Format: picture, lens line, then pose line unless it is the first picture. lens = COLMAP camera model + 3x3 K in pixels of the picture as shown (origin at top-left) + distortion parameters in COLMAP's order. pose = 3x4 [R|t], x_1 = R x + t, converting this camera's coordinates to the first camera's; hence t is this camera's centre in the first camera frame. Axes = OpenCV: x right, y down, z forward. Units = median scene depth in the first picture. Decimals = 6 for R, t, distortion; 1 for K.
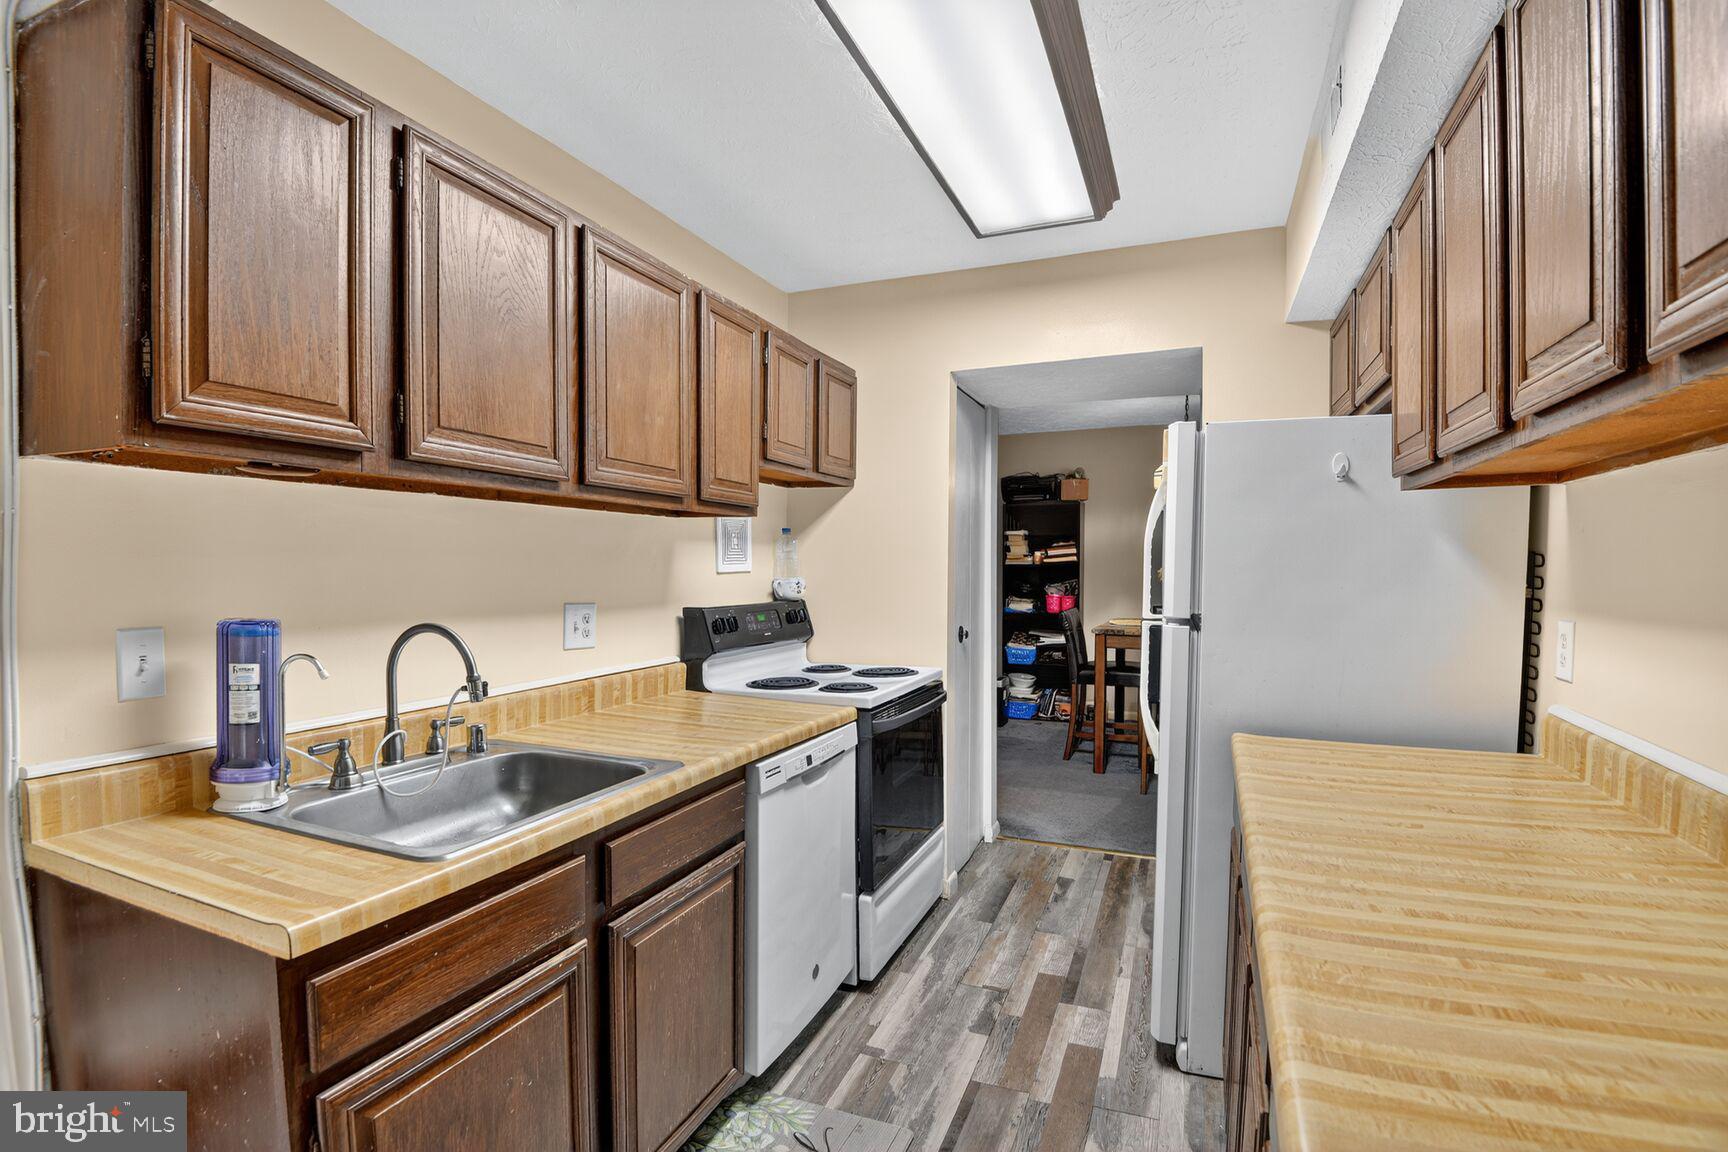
lens RADIAL K [[827.5, 0, 857.6], [0, 827.5, 584.8], [0, 0, 1]] dist [-0.034490, -0.001591]
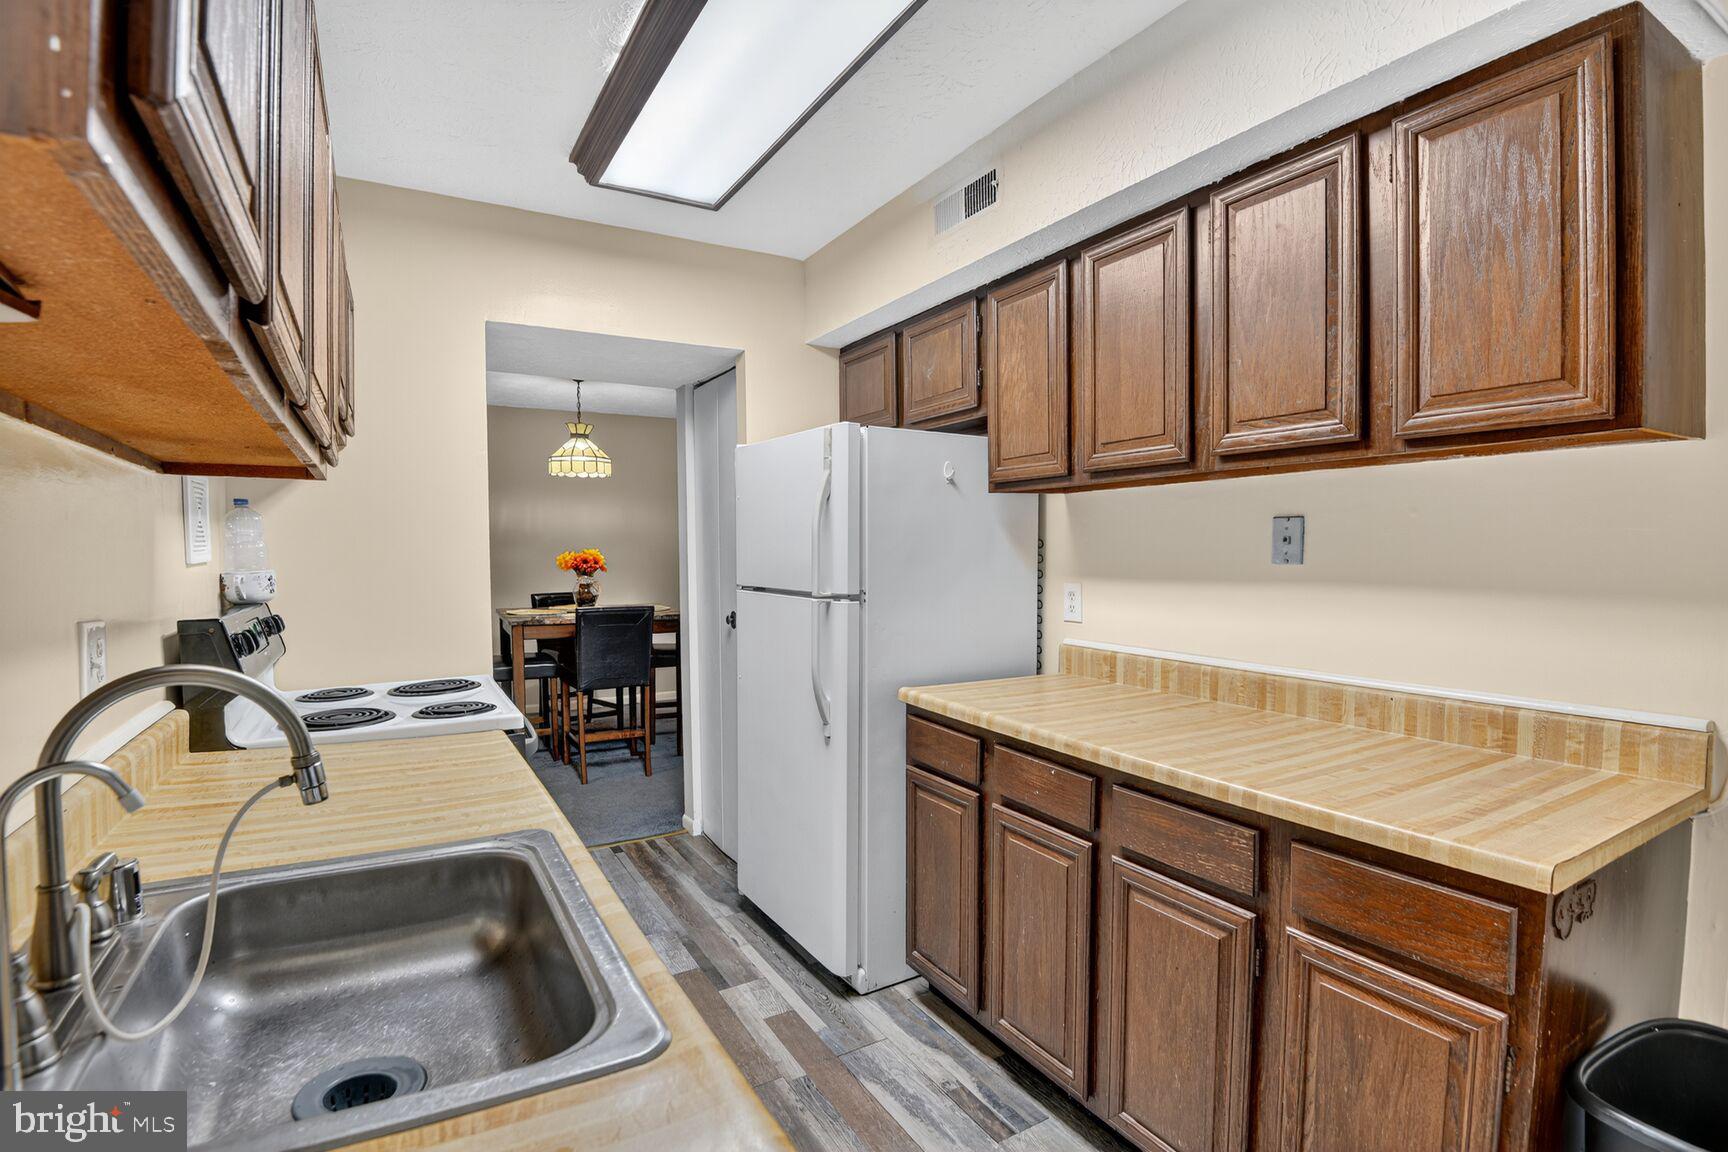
lens RADIAL K [[827.5, 0, 854.2], [0, 827.5, 562.8], [0, 0, 1]] dist [-0.034490, -0.001591]
pose [[0.617269, -0.015337, 0.786603, -0.491348], [0.025596, 0.999672, -0.000594, -0.002857], [-0.786336, 0.020501, 0.617459, 0.288477]]
